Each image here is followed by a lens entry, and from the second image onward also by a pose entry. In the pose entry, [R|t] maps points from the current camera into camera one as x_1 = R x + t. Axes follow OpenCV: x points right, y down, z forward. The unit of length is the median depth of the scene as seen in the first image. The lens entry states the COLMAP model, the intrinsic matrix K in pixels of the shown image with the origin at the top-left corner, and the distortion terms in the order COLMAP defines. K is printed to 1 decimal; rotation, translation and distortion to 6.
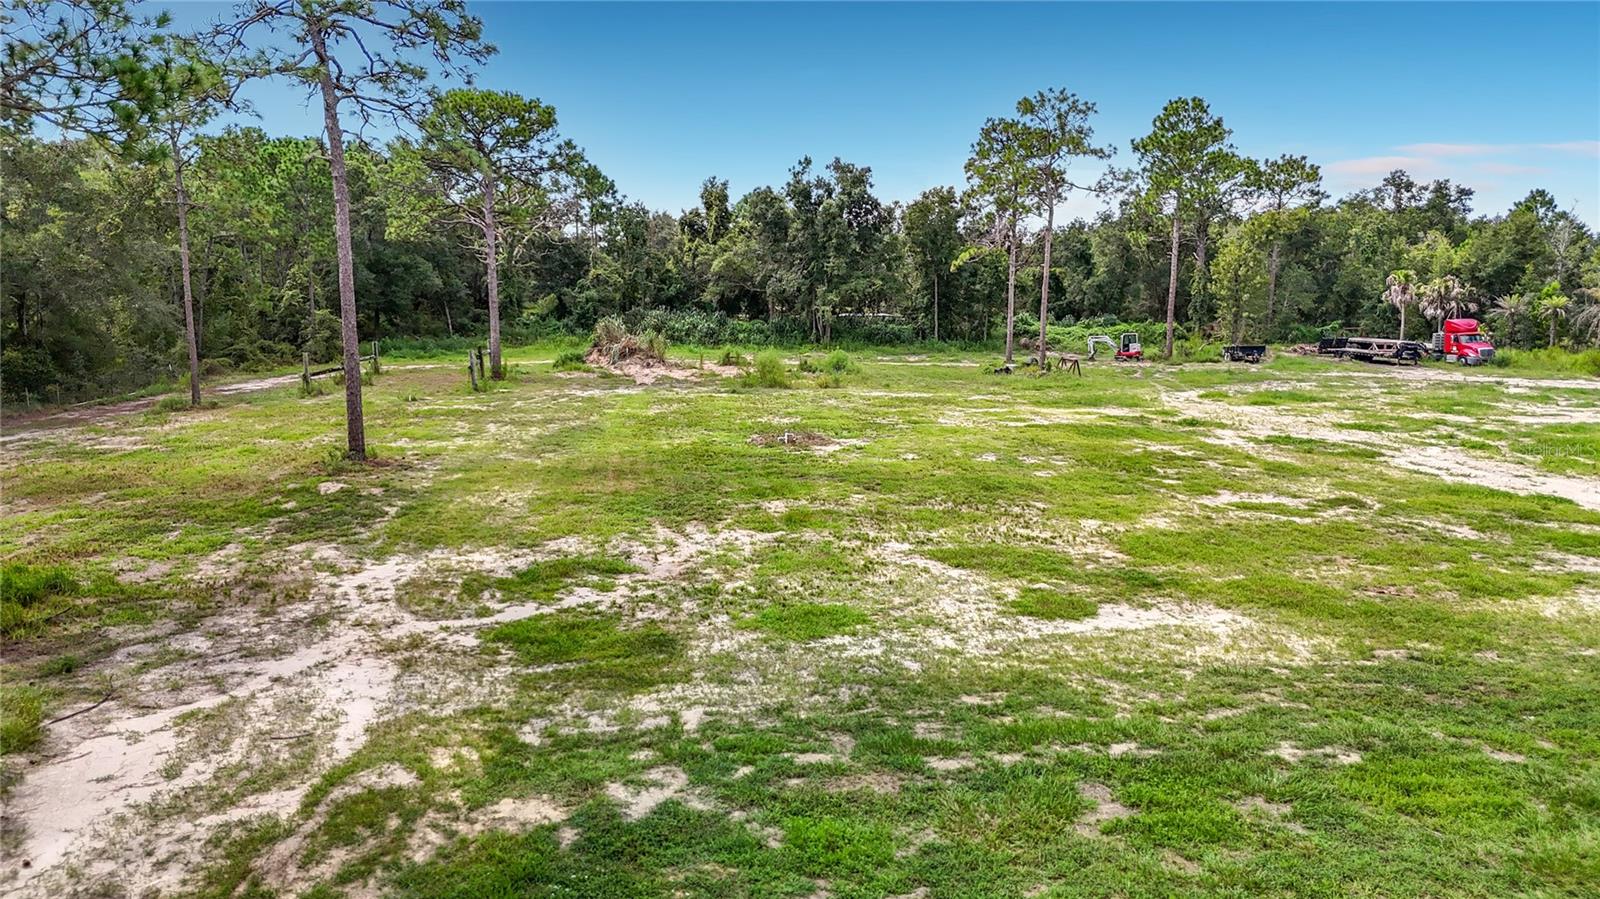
lens RADIAL K [[1182.6, 0, 802.5], [0, 1182.6, 459.3], [0, 0, 1]] dist [0.074966, -0.083795]
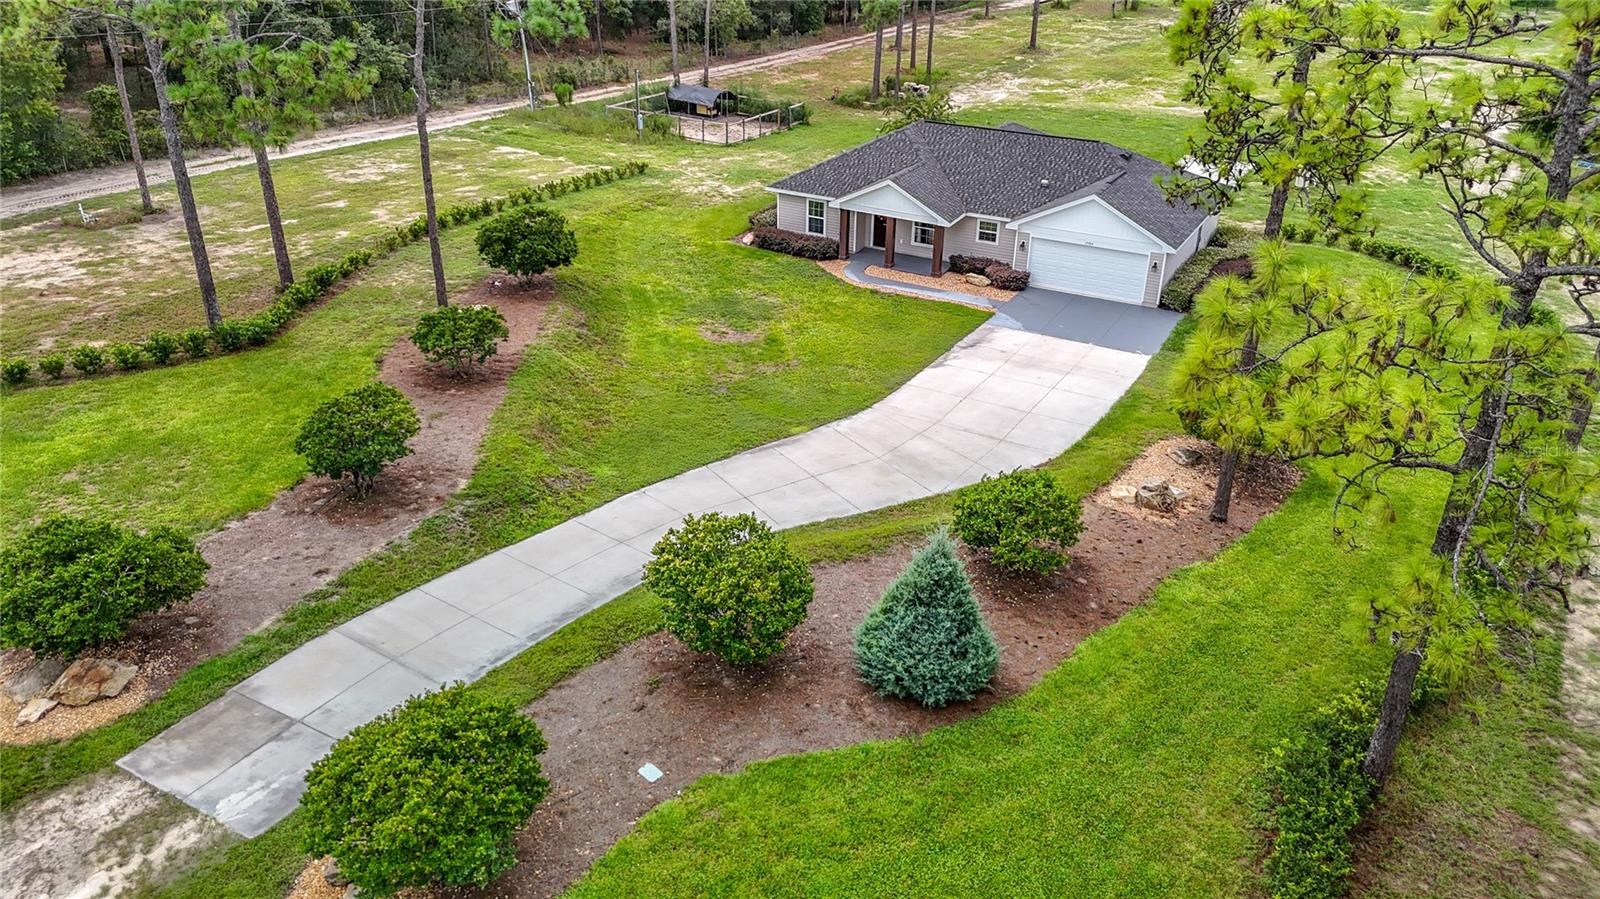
lens RADIAL K [[1182.6, 0, 810.2], [0, 1182.6, 444.1], [0, 0, 1]] dist [0.074966, -0.083795]
pose [[0.815145, 0.269158, -0.512925, 0.400043], [-0.096514, 0.936220, 0.337903, -0.012429], [0.571160, -0.225935, 0.789132, -0.772141]]
